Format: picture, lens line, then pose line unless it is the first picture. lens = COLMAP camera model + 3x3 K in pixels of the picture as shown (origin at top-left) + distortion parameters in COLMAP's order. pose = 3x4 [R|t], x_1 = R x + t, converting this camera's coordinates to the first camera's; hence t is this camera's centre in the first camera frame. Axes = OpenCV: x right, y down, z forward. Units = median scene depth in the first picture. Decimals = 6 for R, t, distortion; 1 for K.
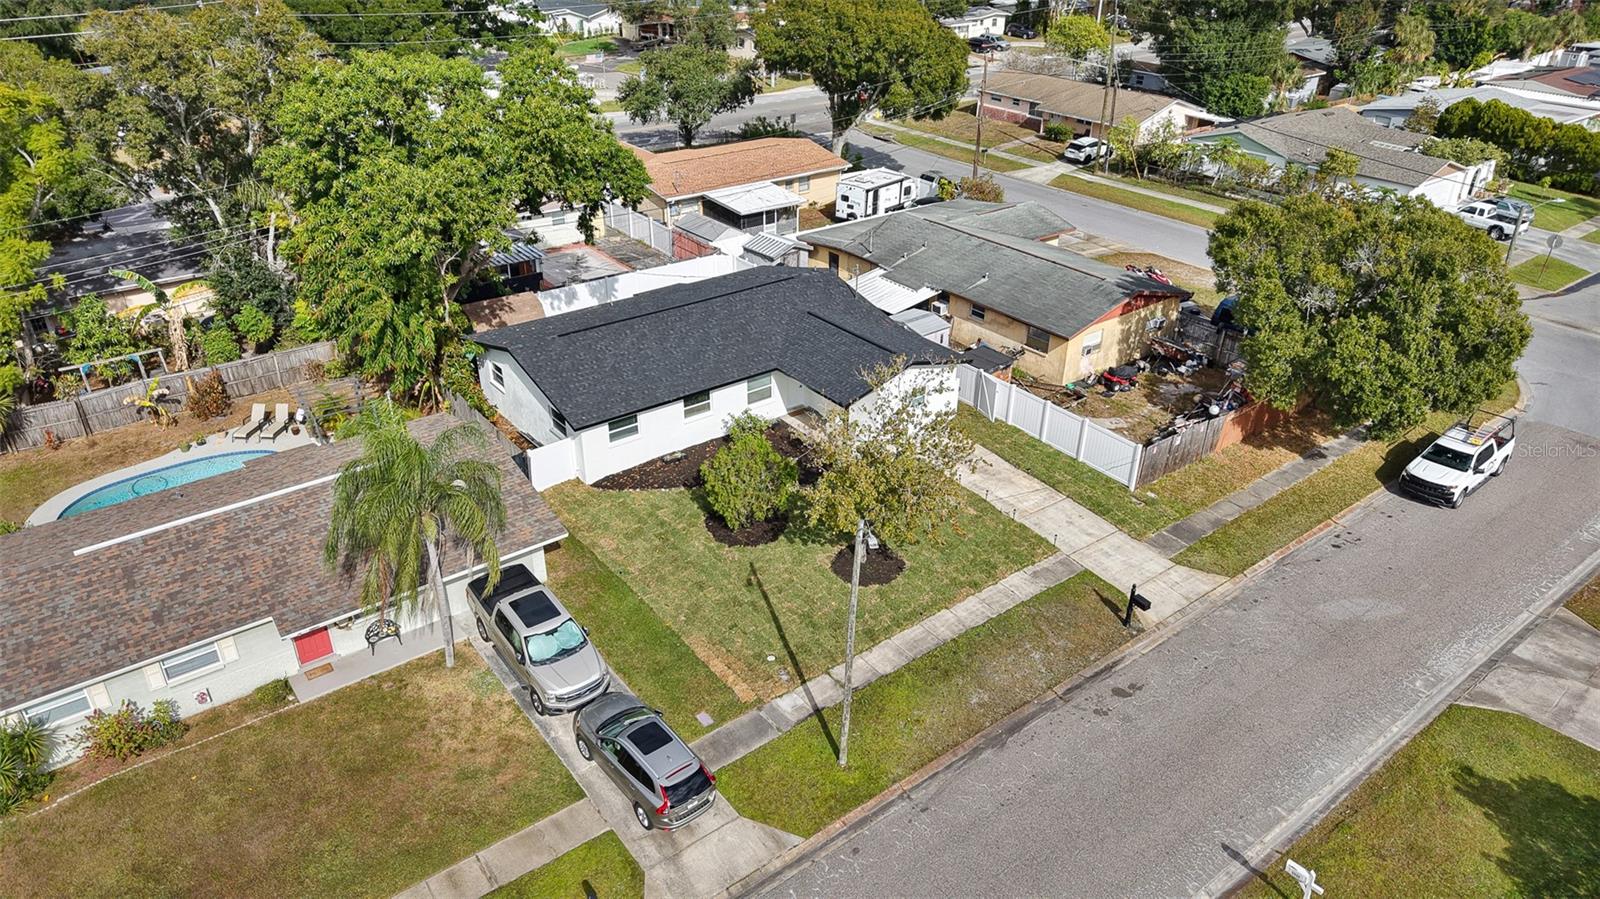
lens RADIAL K [[1072.5, 0, 800.0], [0, 1072.5, 449.5], [0, 0, 1]] dist [0.044303, -0.059295]
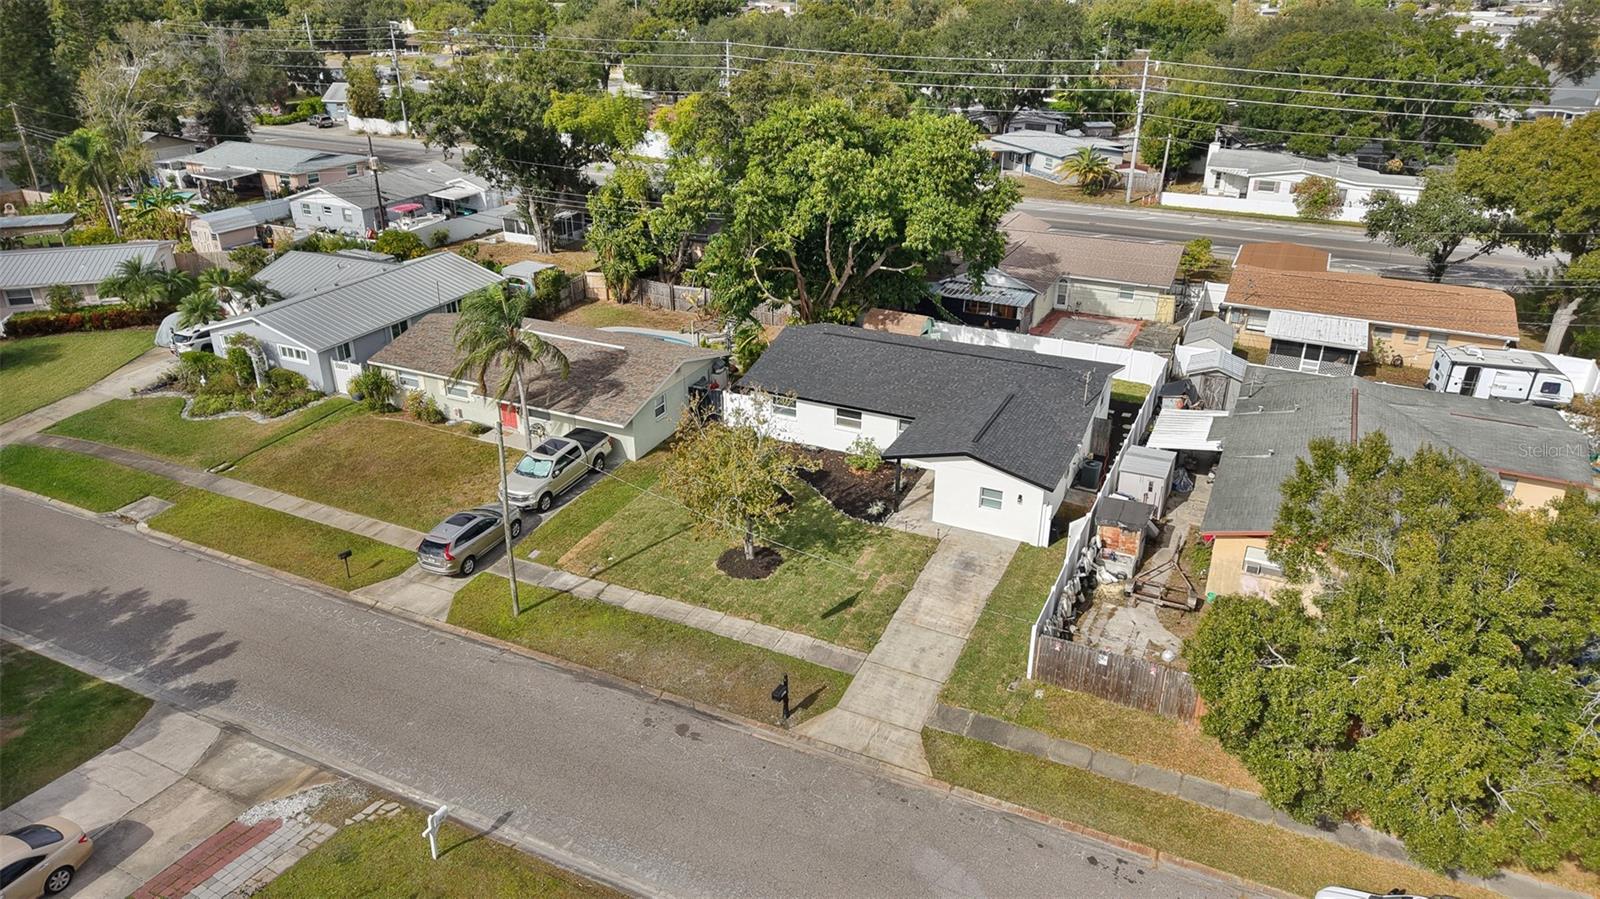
lens RADIAL K [[1072.5, 0, 800.0], [0, 1072.5, 449.5], [0, 0, 1]] dist [0.044303, -0.059295]
pose [[0.445570, 0.367968, -0.816129, 0.834187], [-0.425699, 0.889050, 0.168434, -0.183473], [0.787558, 0.272376, 0.552778, 0.328969]]
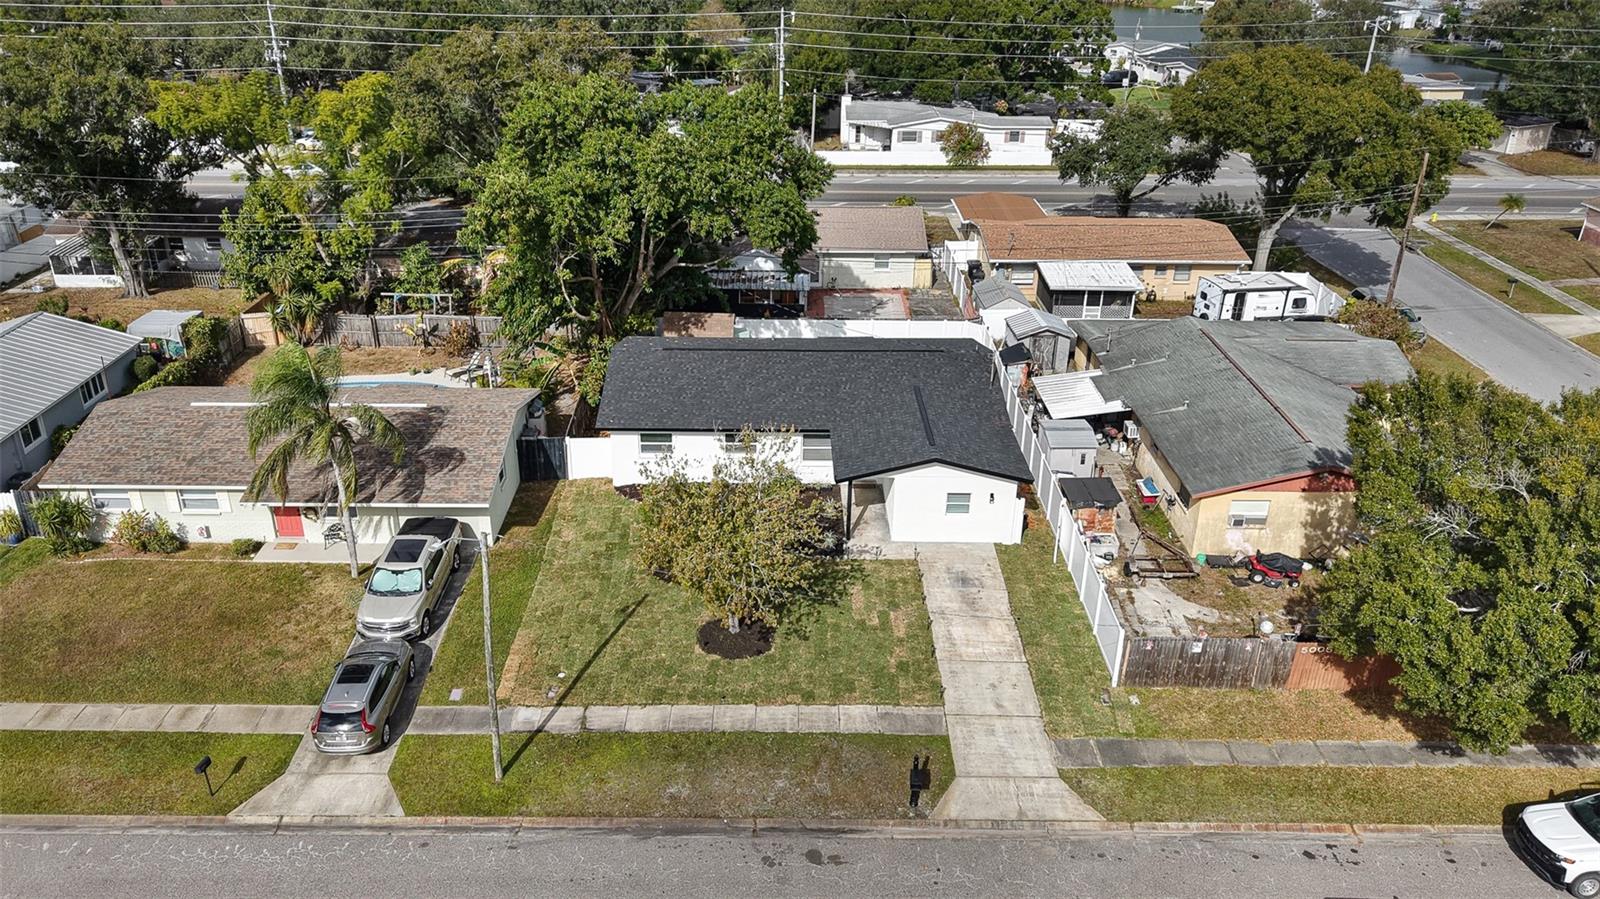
lens RADIAL K [[1191.6, 0, 783.8], [0, 1191.6, 445.4], [0, 0, 1]] dist [0.021579, -0.008228]
pose [[0.788351, 0.255390, -0.559712, 0.548003], [-0.294454, 0.955430, 0.021216, -0.075087], [0.540184, 0.148084, 0.828415, 0.114750]]
